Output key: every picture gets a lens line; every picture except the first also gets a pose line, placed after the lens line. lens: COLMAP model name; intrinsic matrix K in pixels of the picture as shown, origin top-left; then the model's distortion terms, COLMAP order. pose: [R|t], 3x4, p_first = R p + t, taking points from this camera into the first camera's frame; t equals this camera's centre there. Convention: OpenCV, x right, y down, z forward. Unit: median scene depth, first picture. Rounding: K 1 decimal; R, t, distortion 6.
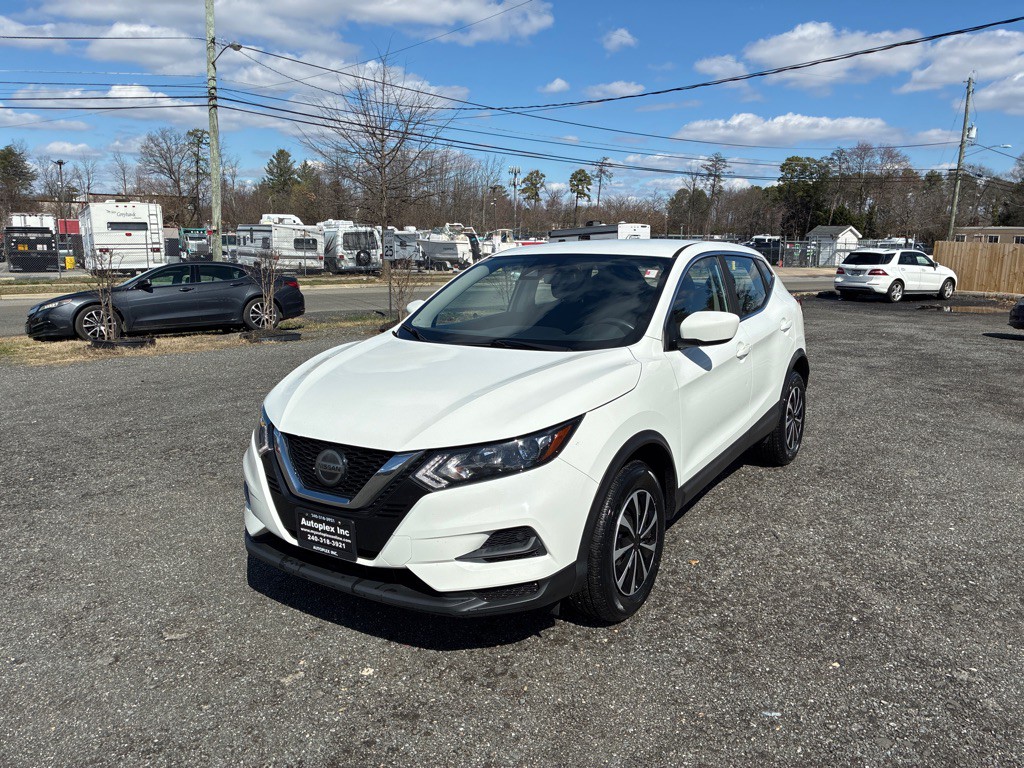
lens RADIAL K [[774.2, 0, 529.0], [0, 774.2, 382.9], [0, 0, 1]] dist [0.047041, -0.068116]
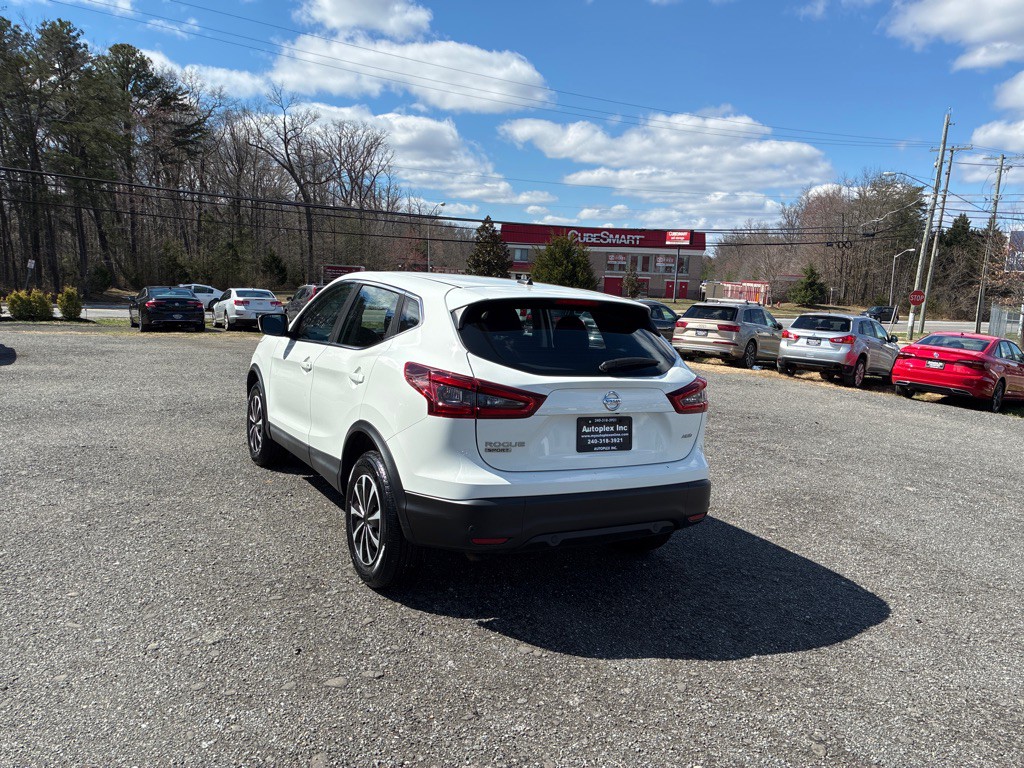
lens RADIAL K [[772.8, 0, 507.4], [0, 772.8, 395.6], [0, 0, 1]] dist [0.046511, -0.054791]
pose [[-0.475943, 0.100198, -0.873749, 0.157639], [-0.219136, 0.948644, 0.228153, -0.044904], [0.851738, 0.300058, -0.429544, 0.245759]]
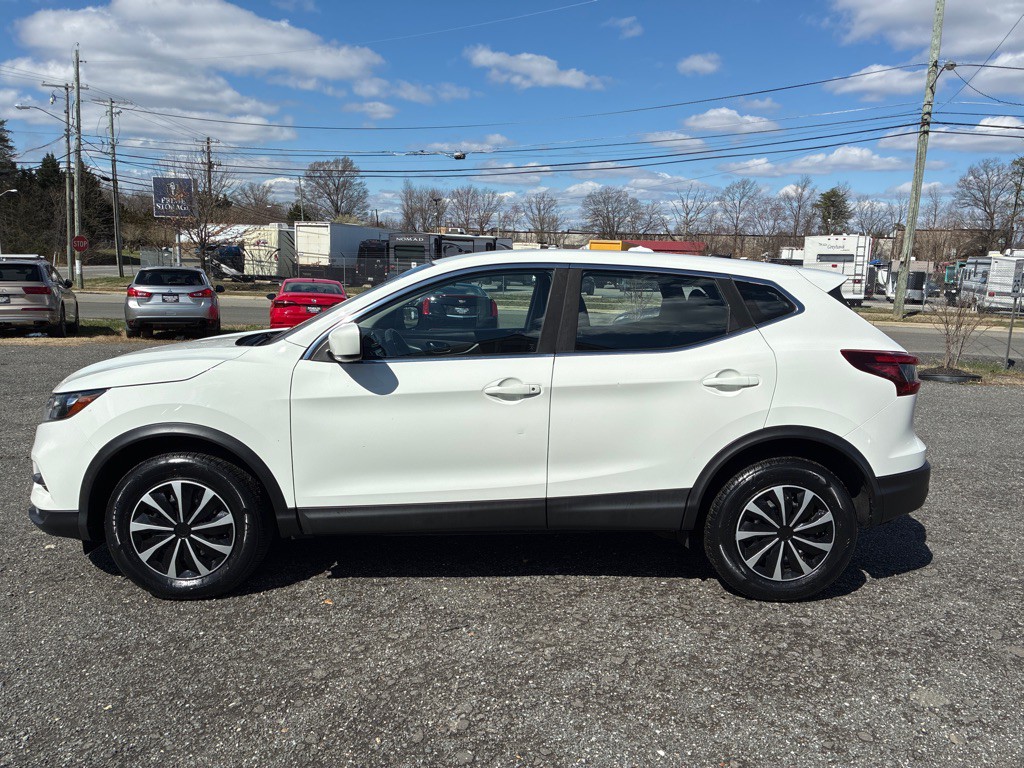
lens RADIAL K [[775.4, 0, 523.6], [0, 775.4, 390.3], [0, 0, 1]] dist [0.061967, -0.091480]
pose [[0.561042, 0.145365, -0.814924, 0.128667], [-0.174236, 0.983143, 0.055417, -0.012140], [0.809242, 0.110898, 0.576913, 0.079534]]
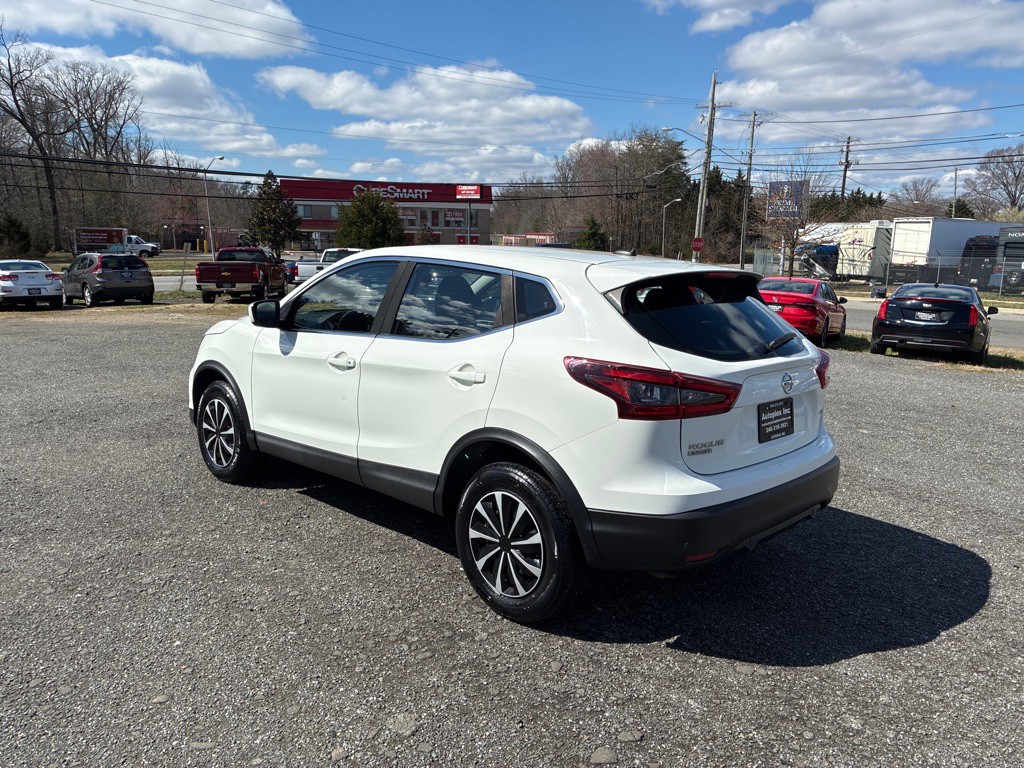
lens RADIAL K [[776.9, 0, 512.0], [0, 776.9, 384.0], [0, 0, 1]] dist [0.020656, -0.010084]
pose [[-0.211905, 0.164964, -0.963267, 0.159575], [-0.204882, 0.956249, 0.208834, -0.035584], [0.955573, 0.241609, -0.168836, 0.191611]]
